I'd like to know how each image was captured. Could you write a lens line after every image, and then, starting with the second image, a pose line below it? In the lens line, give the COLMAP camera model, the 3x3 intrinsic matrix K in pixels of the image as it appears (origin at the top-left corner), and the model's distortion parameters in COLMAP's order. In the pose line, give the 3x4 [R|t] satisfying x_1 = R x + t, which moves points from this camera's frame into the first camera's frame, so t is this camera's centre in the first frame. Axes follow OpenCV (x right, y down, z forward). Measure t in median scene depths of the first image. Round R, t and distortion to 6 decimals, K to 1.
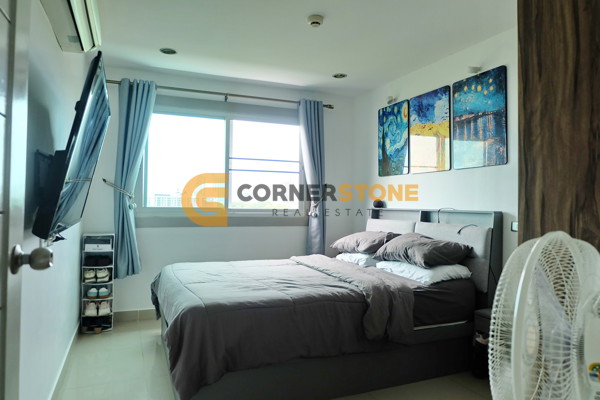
lens RADIAL K [[414.6, 0, 297.4], [0, 414.6, 197.6], [0, 0, 1]] dist [-0.078307, 0.053337]
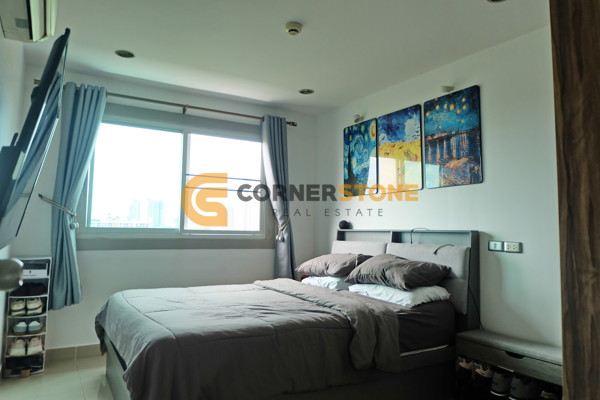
lens RADIAL K [[421.9, 0, 300.3], [0, 421.9, 196.1], [0, 0, 1]] dist [-0.074005, 0.061968]
pose [[0.989311, 0.013589, 0.145188, -0.059531], [-0.004205, 0.997893, -0.064745, 0.014748], [-0.145762, 0.063442, 0.987283, 0.051904]]
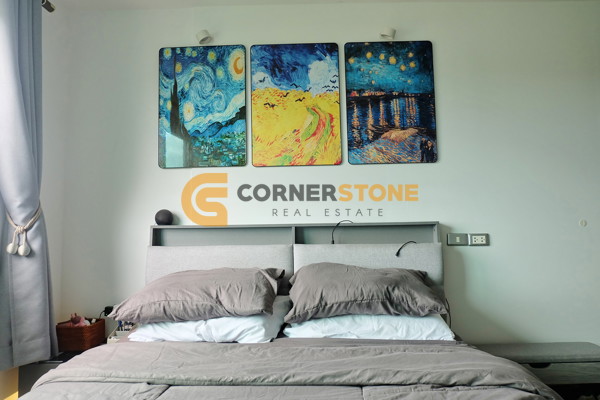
lens RADIAL K [[421.9, 0, 300.3], [0, 421.9, 196.1], [0, 0, 1]] dist [-0.074005, 0.061968]
pose [[0.405279, 0.036095, 0.913480, -0.287872], [0.008153, 0.999038, -0.043093, 0.014396], [-0.914157, 0.024912, 0.404595, 0.757271]]
